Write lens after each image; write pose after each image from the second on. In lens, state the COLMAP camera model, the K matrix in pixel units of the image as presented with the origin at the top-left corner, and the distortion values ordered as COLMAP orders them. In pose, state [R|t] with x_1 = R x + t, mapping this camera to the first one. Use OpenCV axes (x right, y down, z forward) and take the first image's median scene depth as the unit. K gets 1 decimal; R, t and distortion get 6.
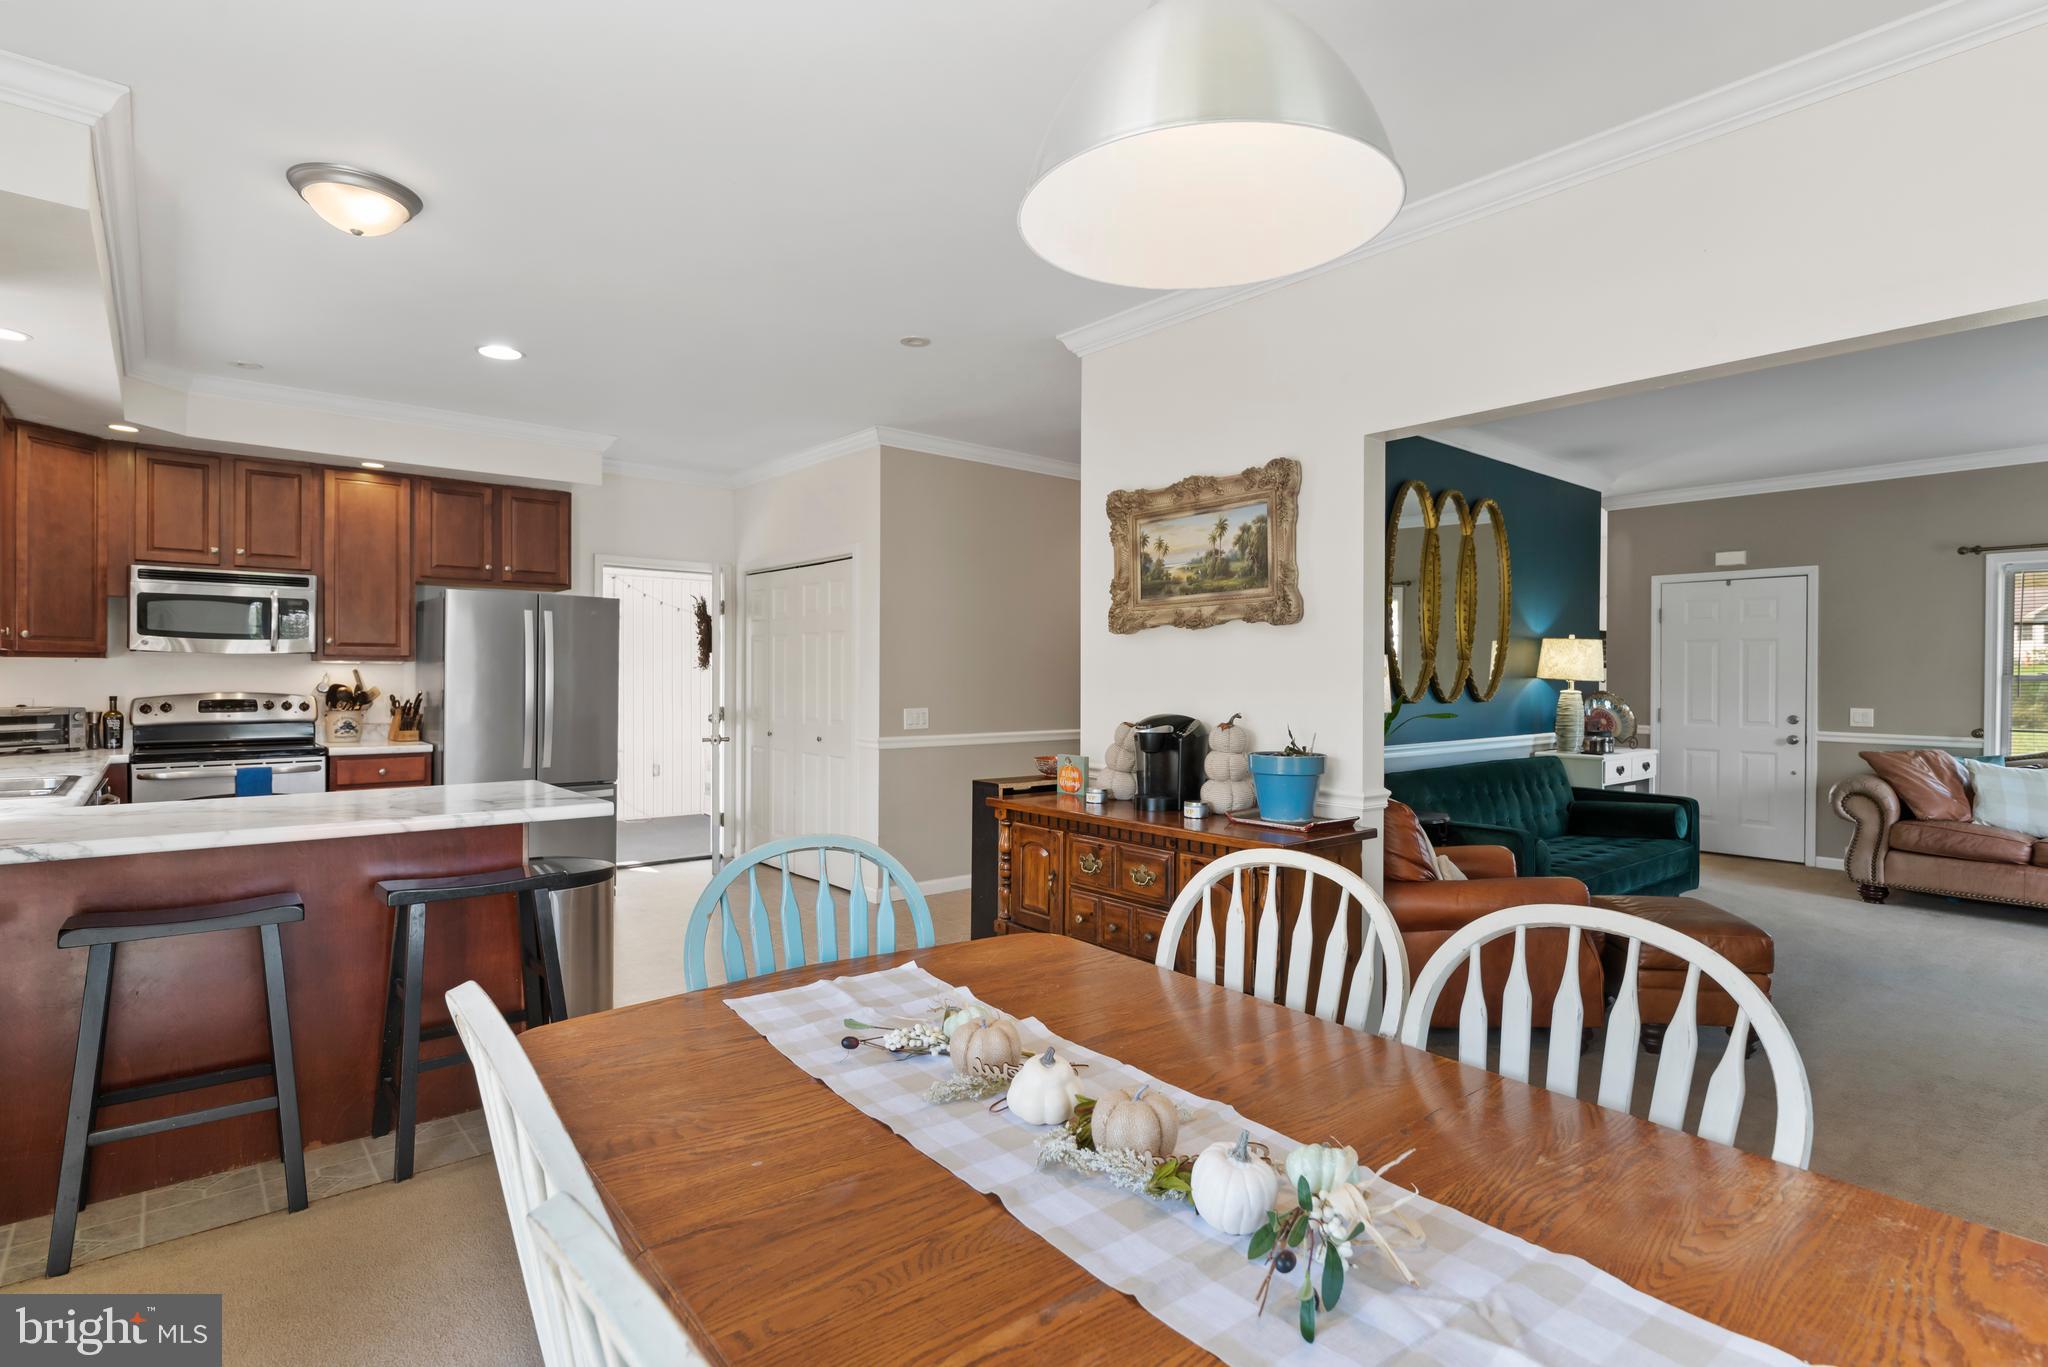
lens RADIAL K [[1003.9, 0, 1043.2], [0, 1003.9, 681.4], [0, 0, 1]] dist [-0.000701, 0.000959]
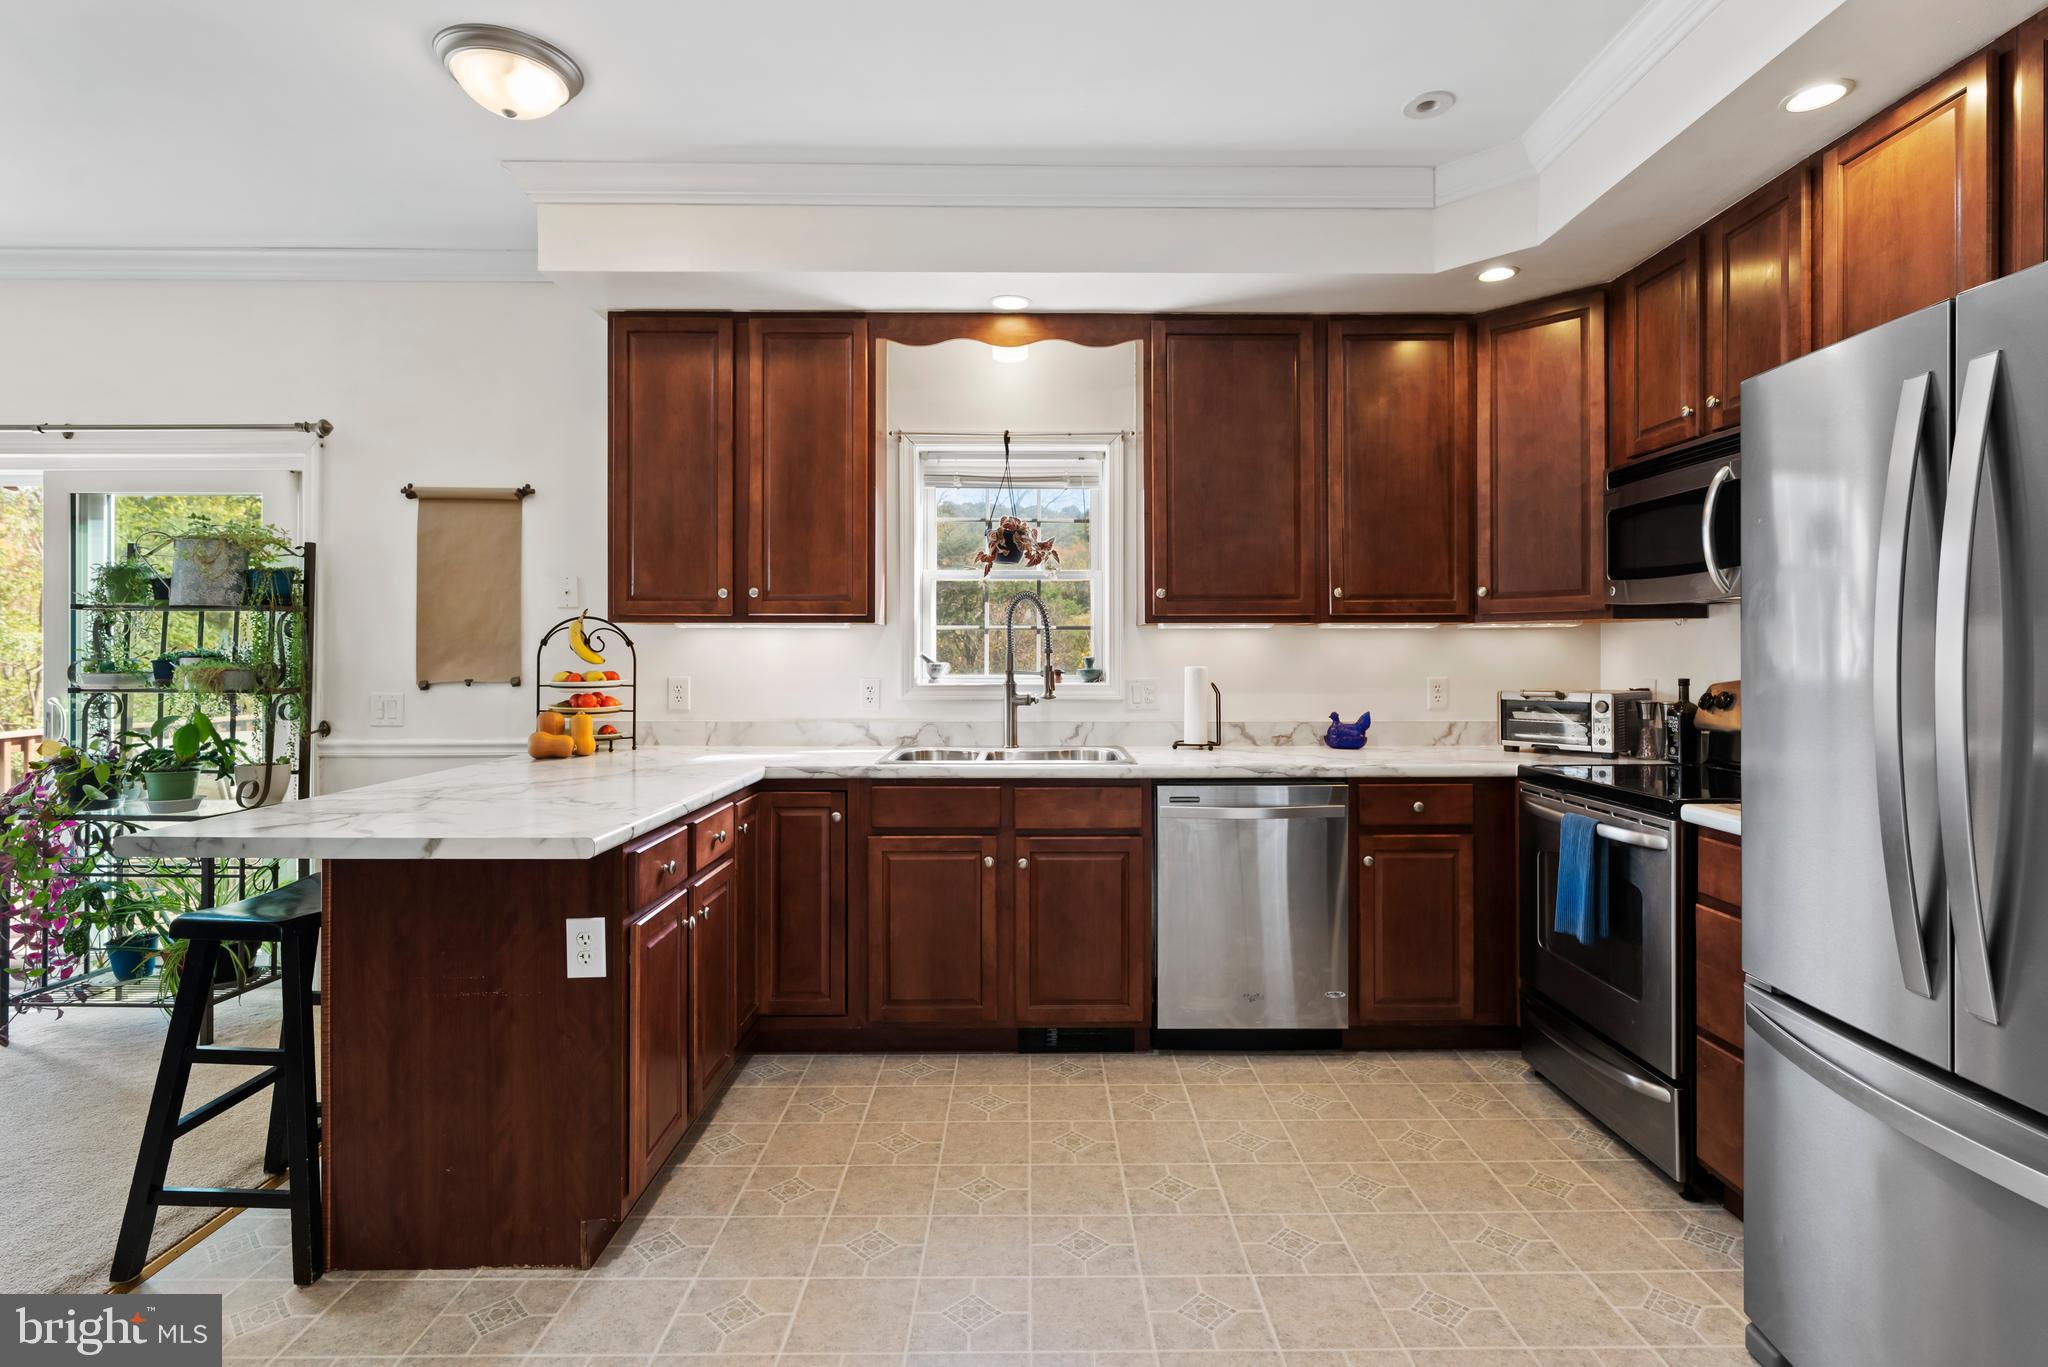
lens RADIAL K [[1003.9, 0, 1033.4], [0, 1003.9, 658.7], [0, 0, 1]] dist [-0.000701, 0.000959]
pose [[-0.664180, 0.000430, -0.747573, -0.163556], [-0.010663, 0.999893, 0.010049, 0.000128], [0.747497, 0.014646, -0.664104, 0.946663]]
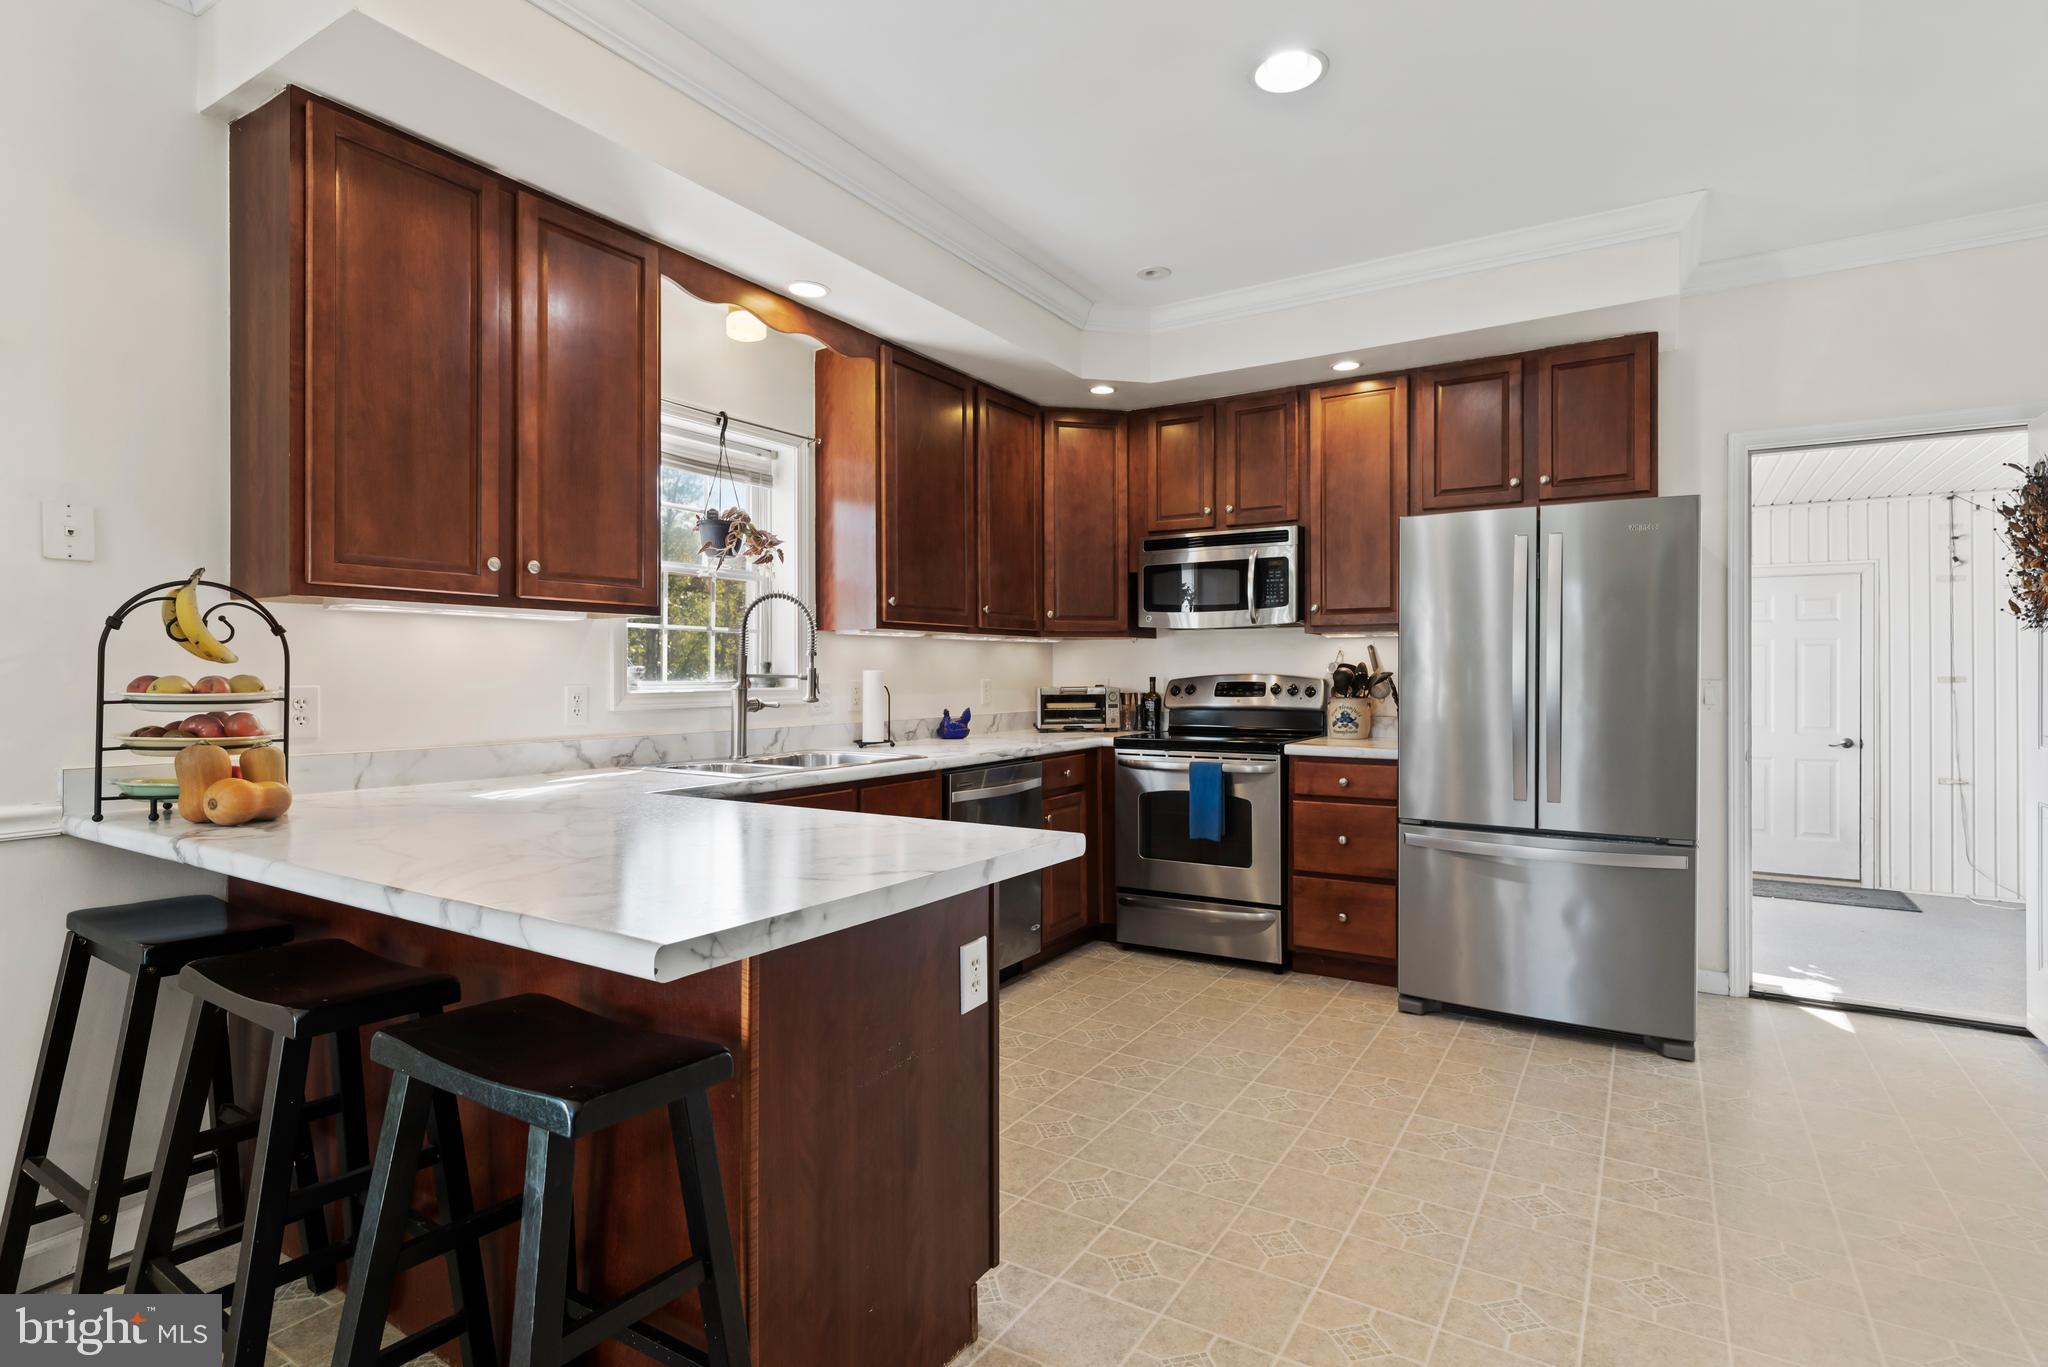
lens RADIAL K [[1003.9, 0, 1044.0], [0, 1003.9, 678.1], [0, 0, 1]] dist [-0.000701, 0.000959]
pose [[0.280071, 0.000404, -0.959979, -0.020040], [-0.007818, 0.999968, -0.001860, 0.015570], [0.959948, 0.008025, 0.280065, 0.533669]]
